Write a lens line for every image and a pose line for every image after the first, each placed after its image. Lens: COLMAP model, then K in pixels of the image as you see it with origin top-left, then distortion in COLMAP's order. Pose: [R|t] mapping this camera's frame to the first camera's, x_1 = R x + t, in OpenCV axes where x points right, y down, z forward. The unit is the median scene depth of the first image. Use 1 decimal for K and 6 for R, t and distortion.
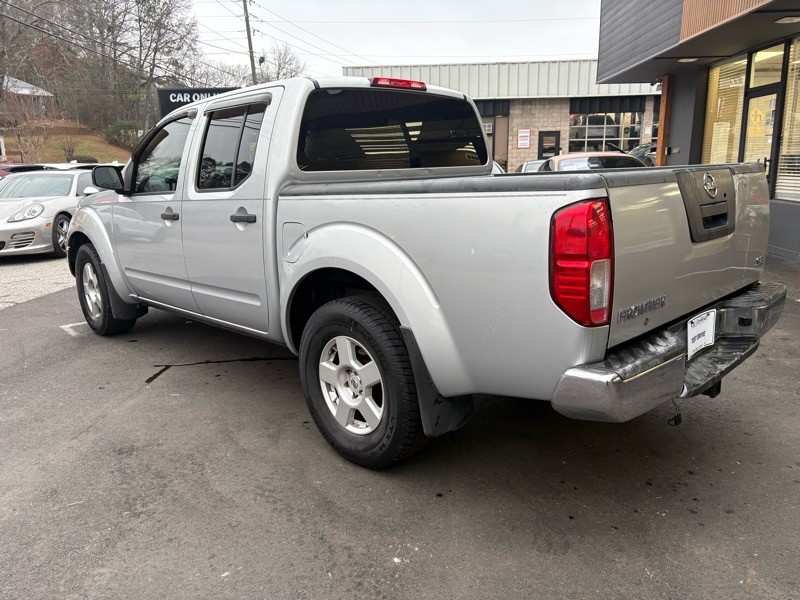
lens RADIAL K [[597.2, 0, 407.7], [0, 597.2, 300.4], [0, 0, 1]] dist [0.039485, -0.031726]
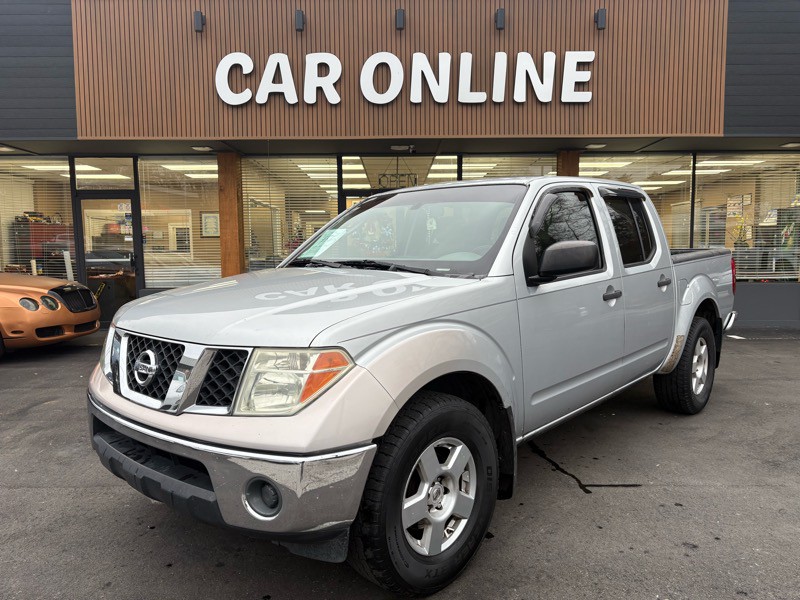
lens RADIAL K [[597.2, 0, 401.1], [0, 597.2, 295.3], [0, 0, 1]] dist [0.039485, -0.031726]
pose [[-0.045189, -0.054025, 0.997517, -0.279972], [0.234756, 0.970000, 0.063170, -0.058399], [-0.971003, 0.237027, -0.031150, 0.286653]]
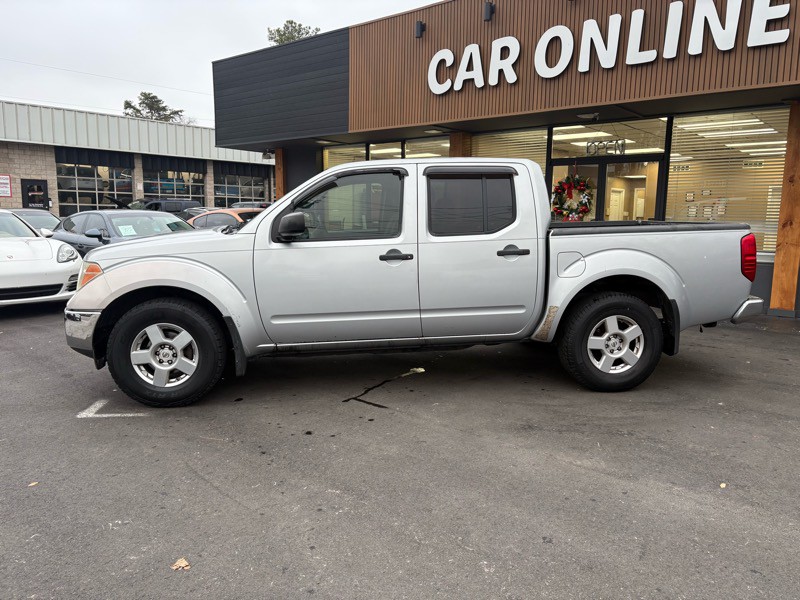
lens RADIAL K [[597.2, 0, 407.4], [0, 597.2, 293.7], [0, 0, 1]] dist [0.039485, -0.031726]
pose [[0.609524, -0.076408, 0.789077, -0.276791], [0.155002, 0.987620, -0.024098, -0.008011], [-0.777467, 0.136997, 0.613821, 0.060464]]
